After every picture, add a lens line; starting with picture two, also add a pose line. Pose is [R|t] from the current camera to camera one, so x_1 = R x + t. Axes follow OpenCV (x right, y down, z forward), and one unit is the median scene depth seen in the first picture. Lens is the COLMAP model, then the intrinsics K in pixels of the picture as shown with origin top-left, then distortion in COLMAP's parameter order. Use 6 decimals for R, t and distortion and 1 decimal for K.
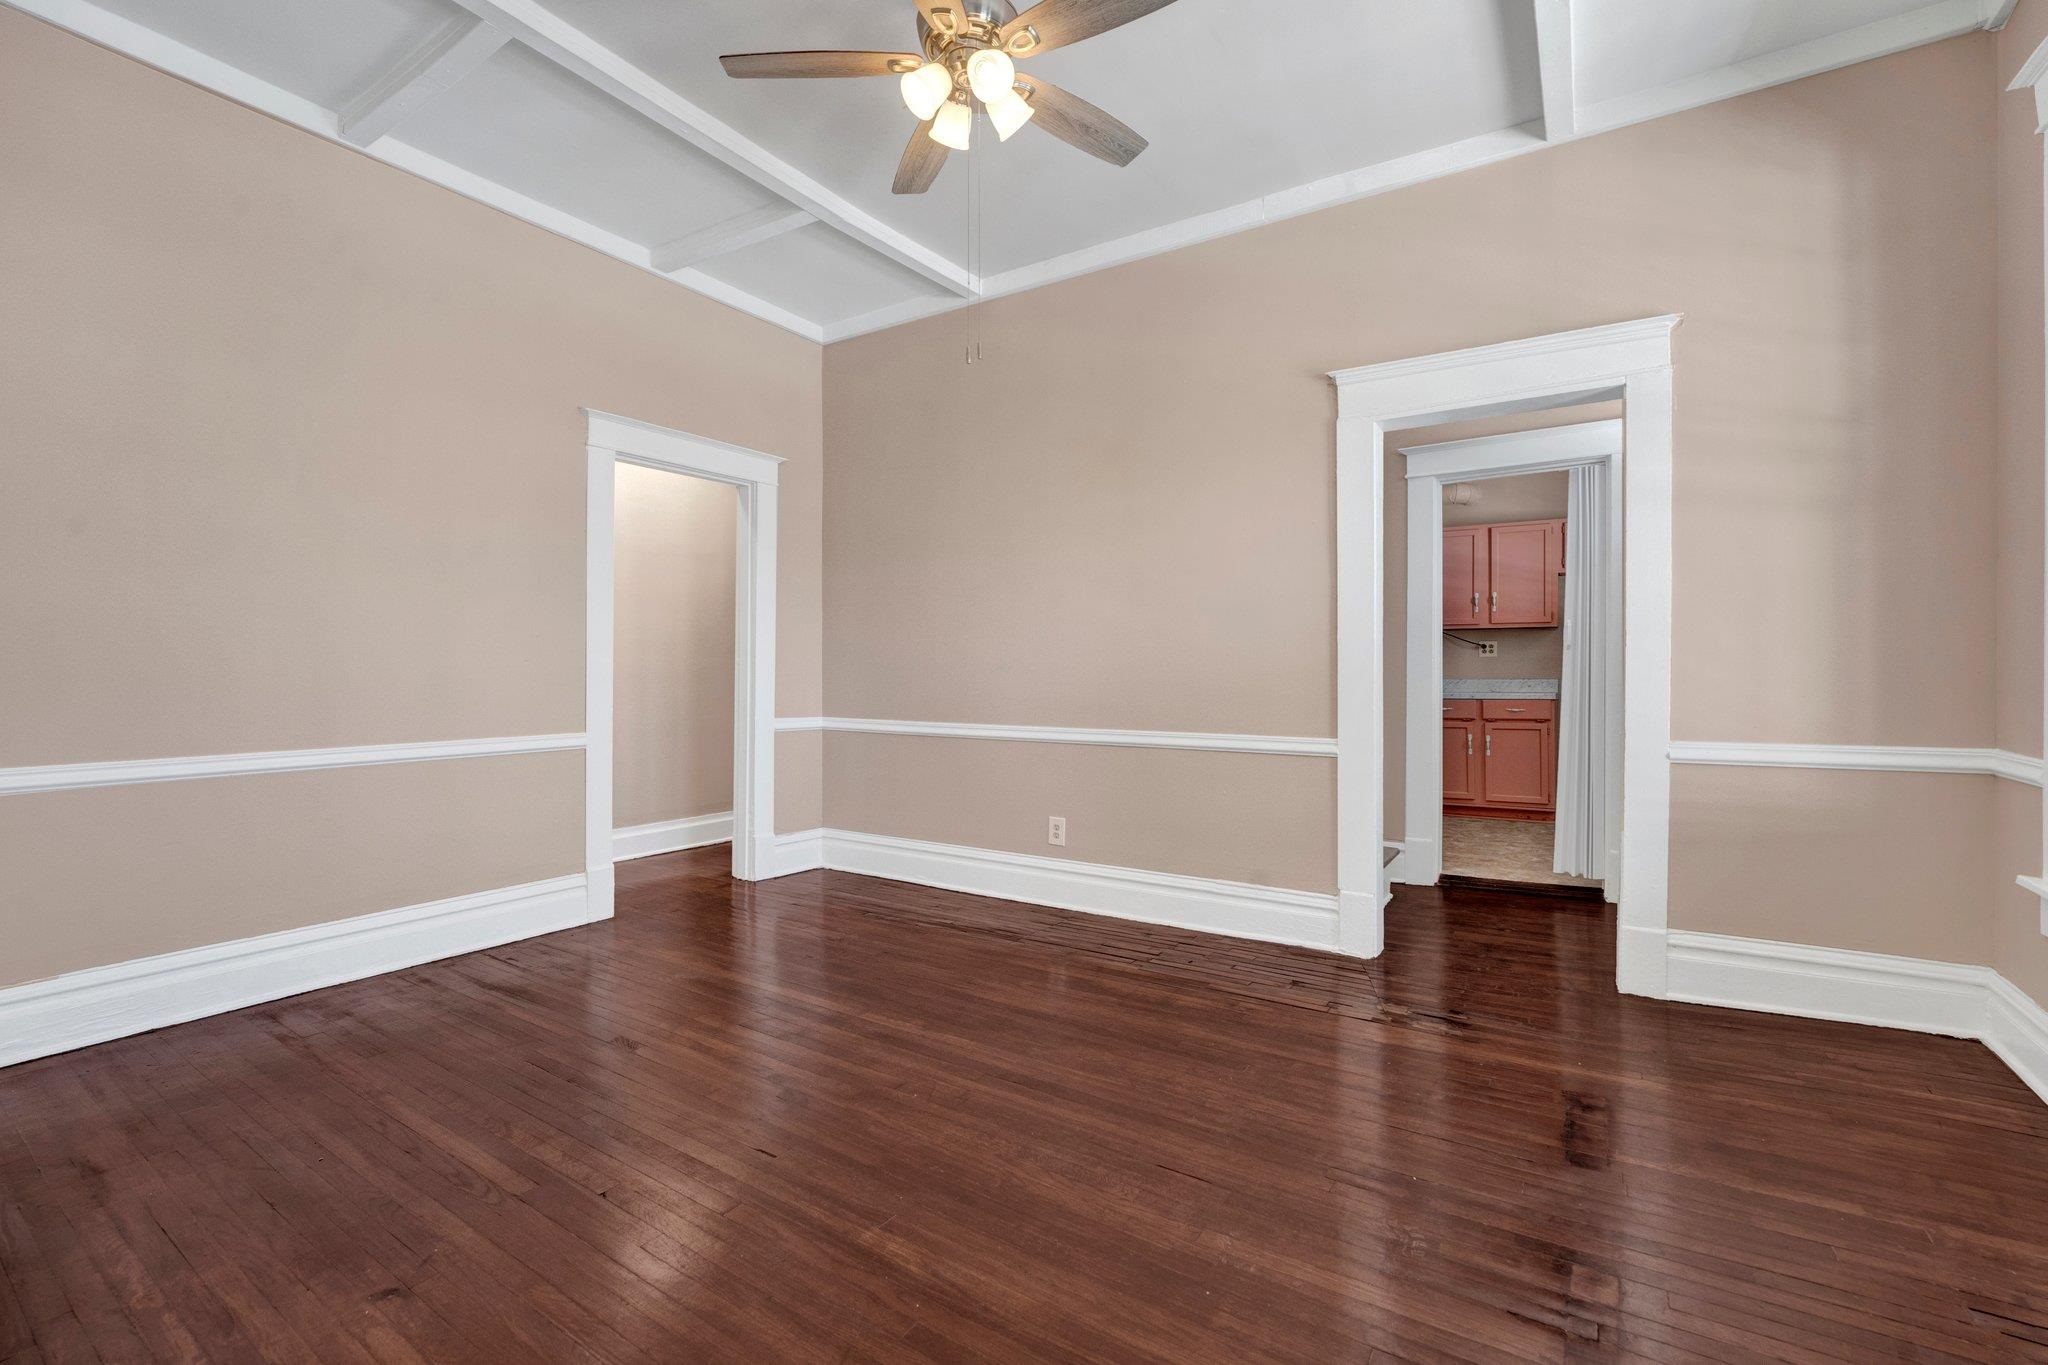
lens RADIAL K [[881.2, 0, 1018.3], [0, 881.2, 672.7], [0, 0, 1]] dist [-0.000545, -0.000040]
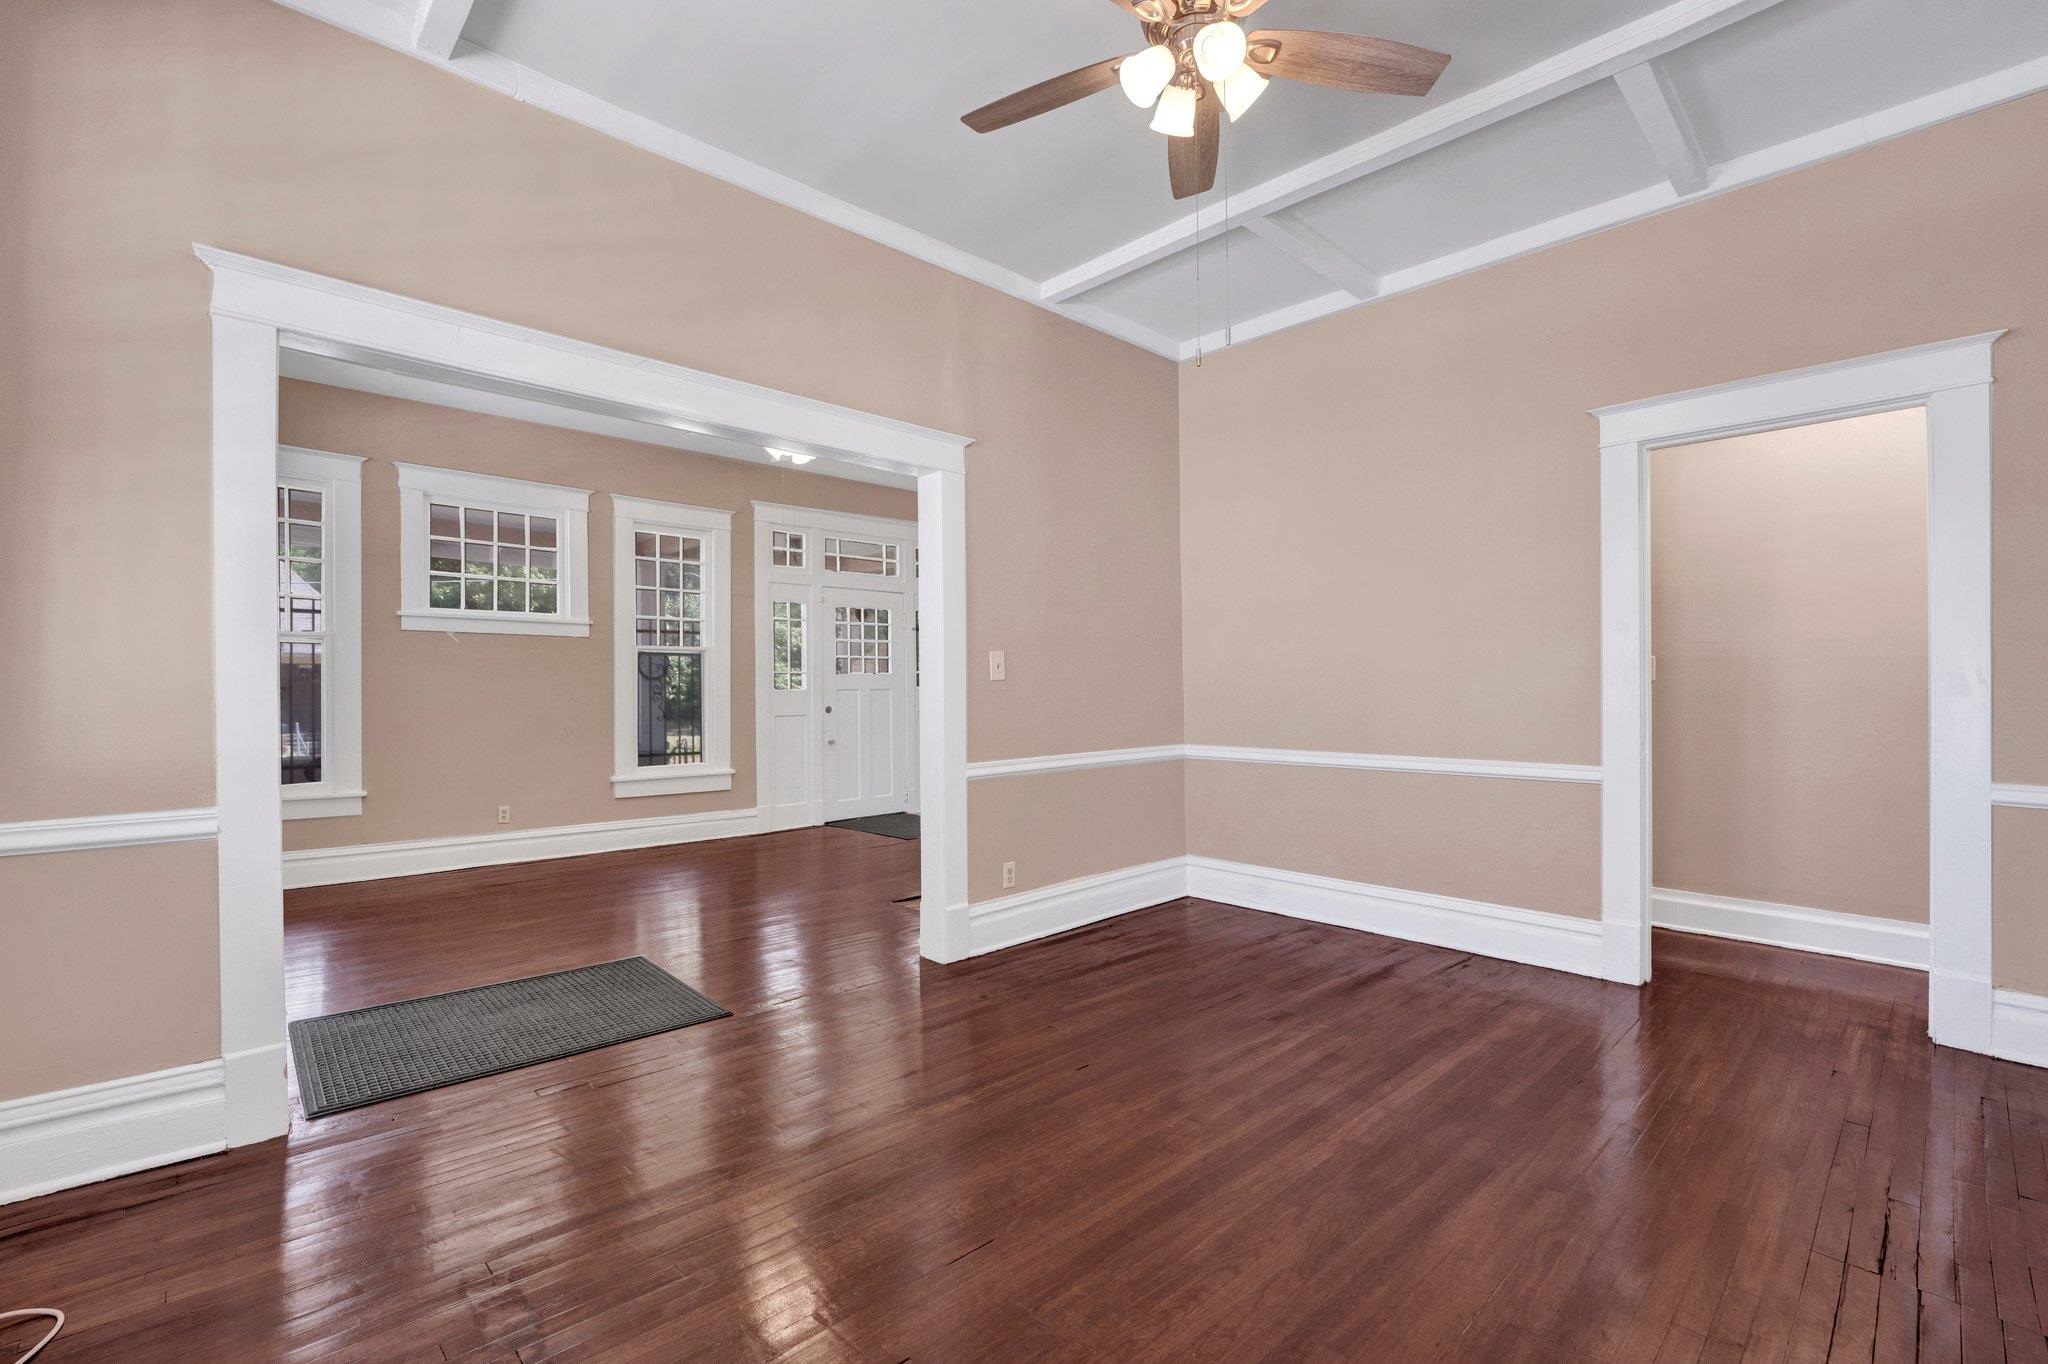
lens RADIAL K [[916.0, 0, 1024.0], [0, 916.0, 682.0], [0, 0, 1]] dist [0.012258, 0.000454]
pose [[-0.212829, -0.006276, -0.977069, 0.684797], [-0.000287, 0.999980, -0.006361, -0.015147], [0.977089, -0.001073, -0.212826, 0.769017]]
